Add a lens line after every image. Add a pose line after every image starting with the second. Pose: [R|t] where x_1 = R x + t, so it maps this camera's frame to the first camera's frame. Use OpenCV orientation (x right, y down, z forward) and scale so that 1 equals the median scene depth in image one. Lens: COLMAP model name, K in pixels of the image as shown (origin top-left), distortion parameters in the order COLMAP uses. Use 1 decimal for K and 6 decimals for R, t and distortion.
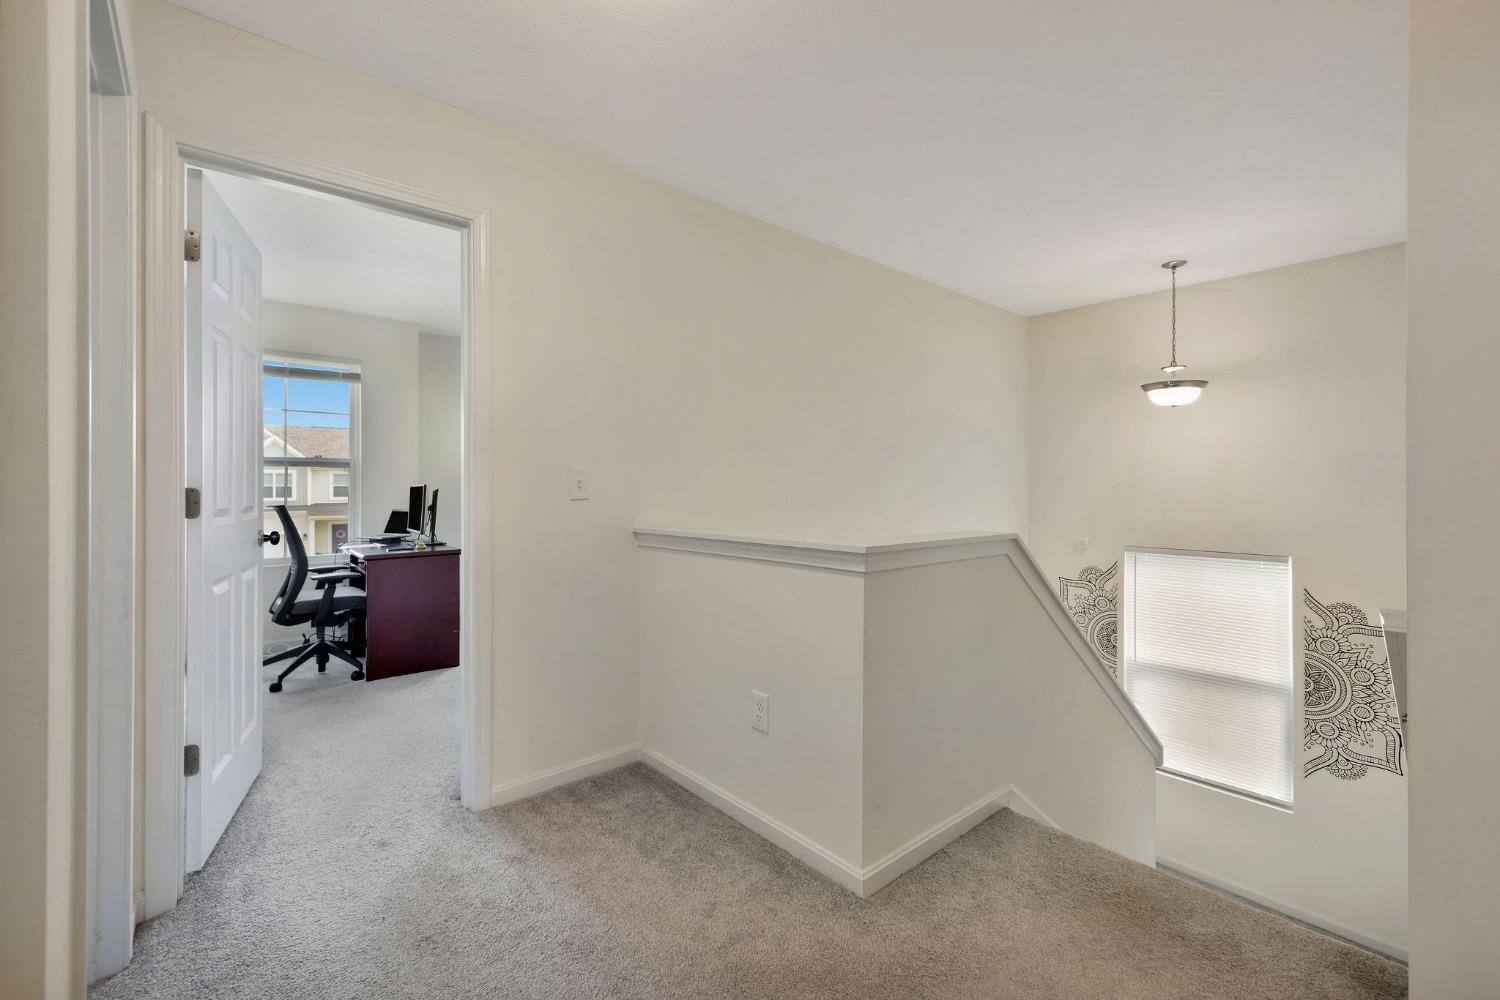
lens RADIAL K [[636.3, 0, 746.1], [0, 636.3, 487.8], [0, 0, 1]] dist [0.000716, 0.000174]
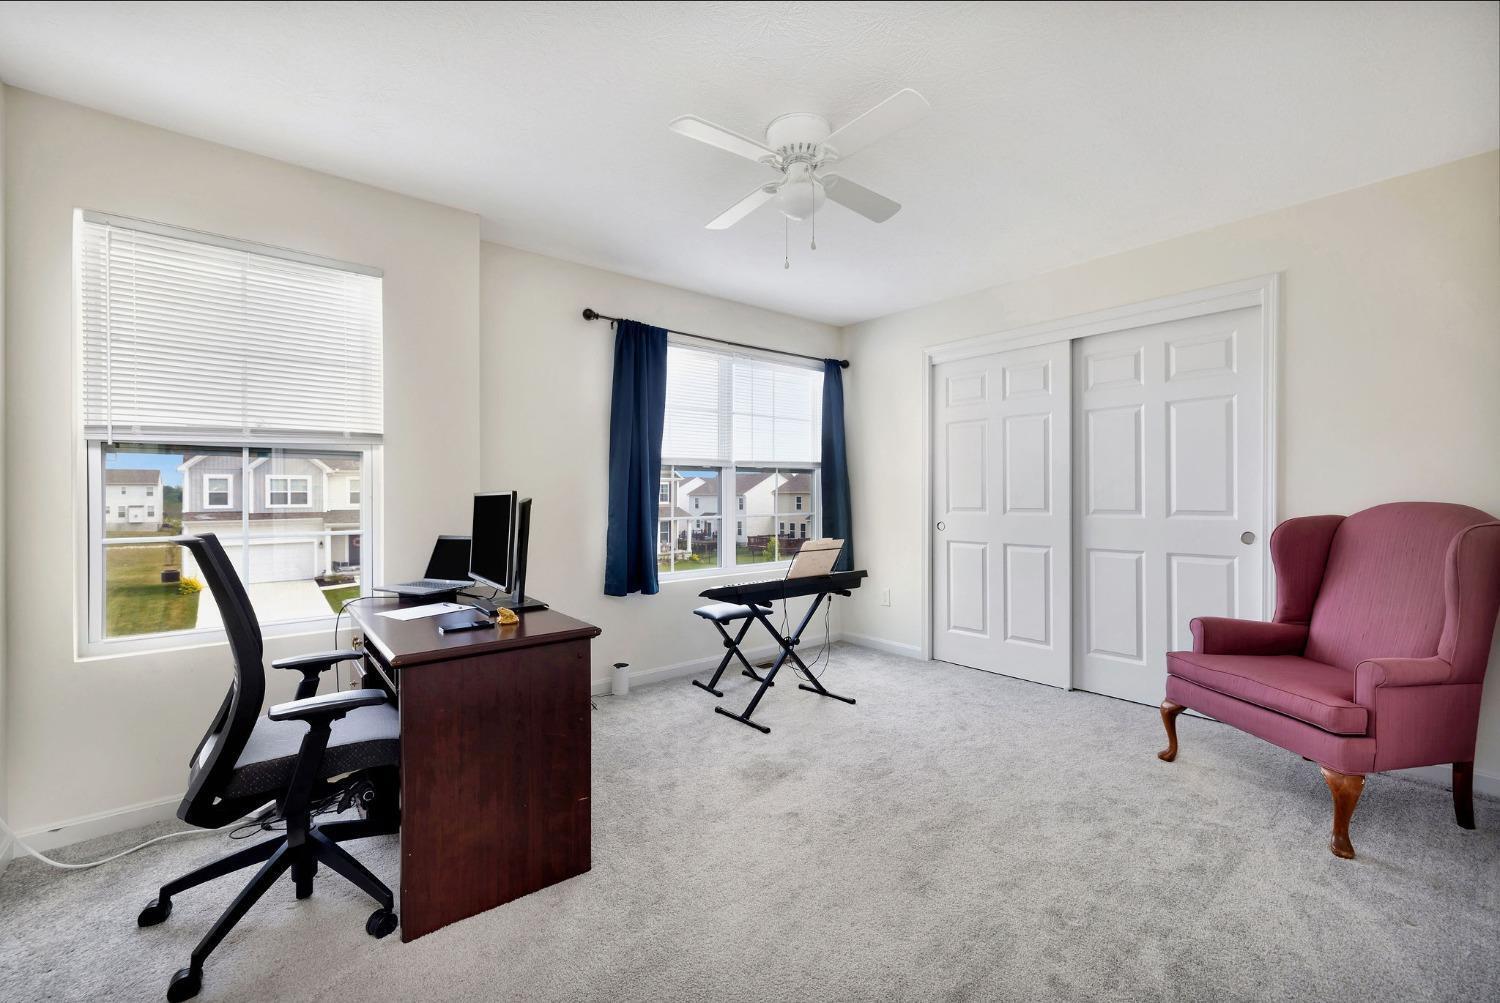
lens RADIAL K [[636.3, 0, 754.3], [0, 636.3, 504.9], [0, 0, 1]] dist [0.000716, 0.000174]
pose [[0.999943, 0.003260, -0.010152, -0.341845], [-0.003101, 0.999873, 0.015619, -0.003268], [0.010201, -0.015586, 0.999826, 0.554948]]
